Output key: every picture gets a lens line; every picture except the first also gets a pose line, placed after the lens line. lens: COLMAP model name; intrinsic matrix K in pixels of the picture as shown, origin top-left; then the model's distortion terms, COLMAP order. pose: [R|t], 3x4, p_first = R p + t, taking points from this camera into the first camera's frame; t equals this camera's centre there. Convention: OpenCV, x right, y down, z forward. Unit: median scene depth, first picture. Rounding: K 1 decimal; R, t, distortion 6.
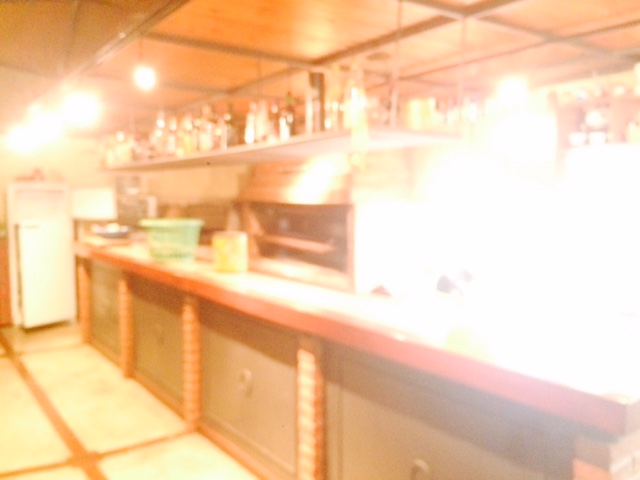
lens RADIAL K [[578.1, 0, 320.0], [0, 578.1, 240.0], [0, 0, 1]] dist [0.088543, -0.198727]
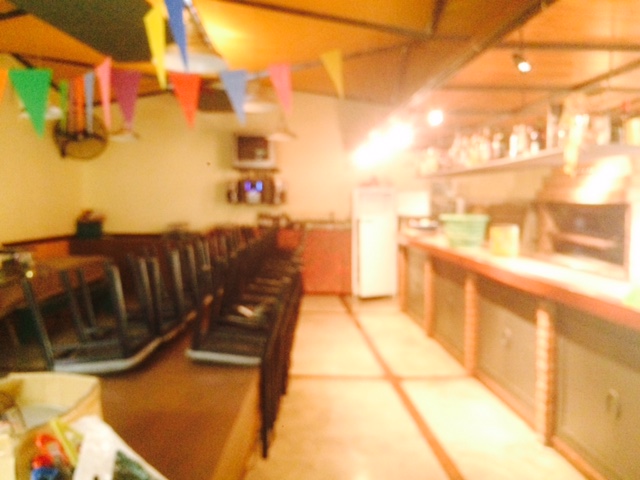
lens RADIAL K [[578.1, 0, 320.0], [0, 578.1, 240.0], [0, 0, 1]] dist [0.088543, -0.198727]
pose [[0.852627, 0.035124, -0.521339, 0.133656], [-0.037633, 0.999275, 0.005777, 0.022464], [0.521163, 0.014694, 0.853330, -0.239463]]
